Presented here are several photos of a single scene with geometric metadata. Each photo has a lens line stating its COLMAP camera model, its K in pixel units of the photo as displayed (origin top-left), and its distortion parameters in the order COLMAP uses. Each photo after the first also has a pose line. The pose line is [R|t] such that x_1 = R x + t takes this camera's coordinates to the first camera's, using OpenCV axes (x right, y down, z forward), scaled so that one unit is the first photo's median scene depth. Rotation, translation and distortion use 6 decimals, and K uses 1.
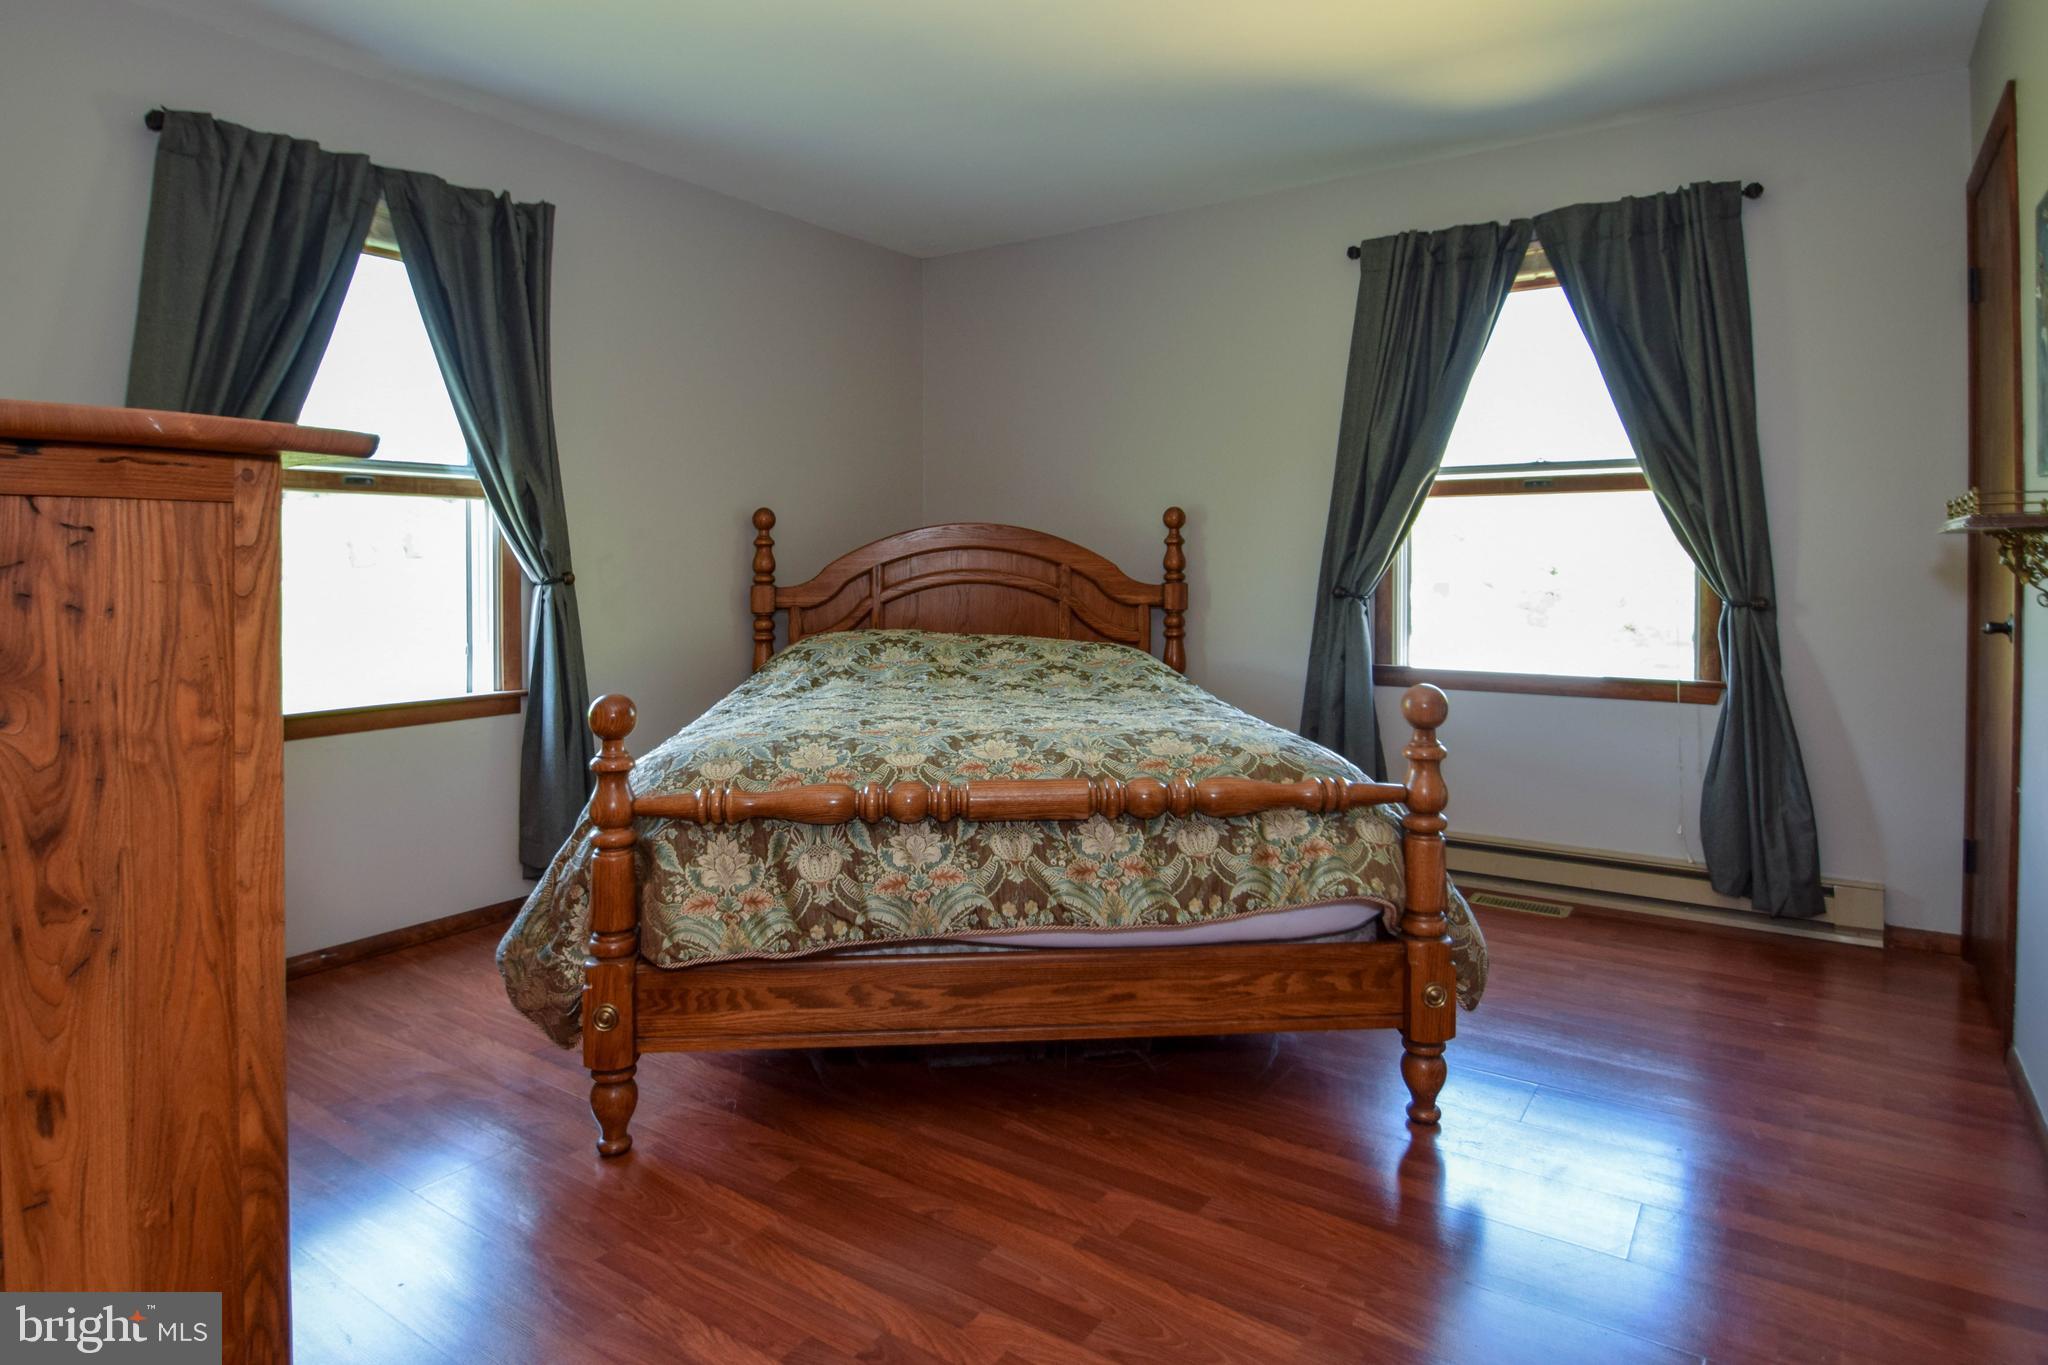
lens RADIAL K [[1156.4, 0, 969.2], [0, 1156.4, 581.7], [0, 0, 1]] dist [-0.006399, -0.000445]
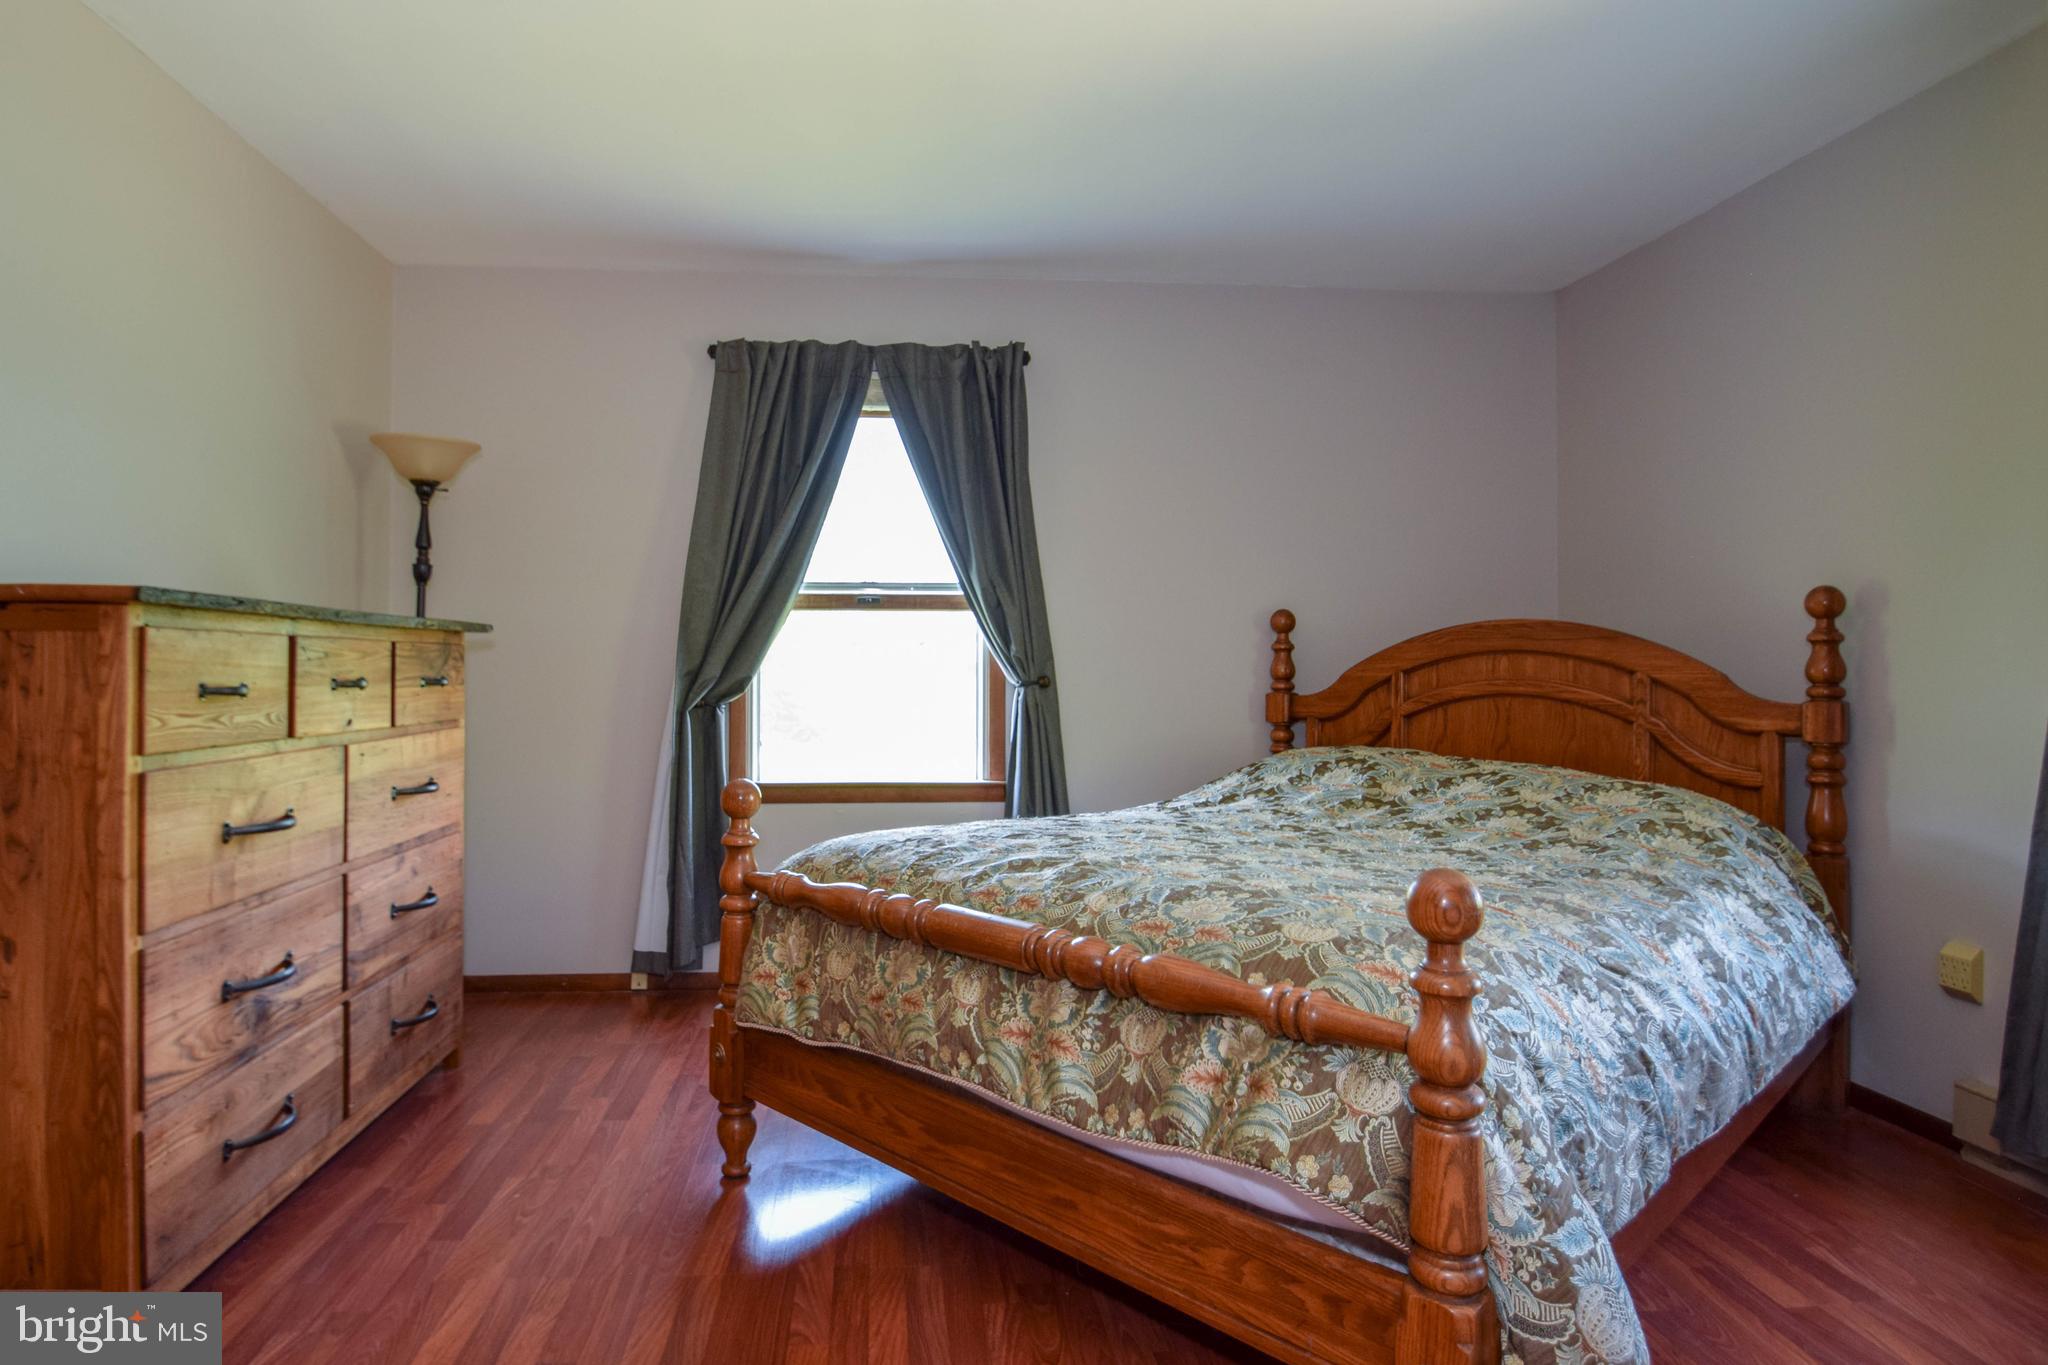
lens RADIAL K [[1159.4, 0, 992.2], [0, 1159.4, 665.1], [0, 0, 1]] dist [-0.016442, 0.000106]
pose [[0.641165, 0.001887, -0.767401, 0.511790], [-0.016574, 0.999798, -0.011389, -0.006271], [0.767224, 0.020021, 0.641066, 0.305028]]
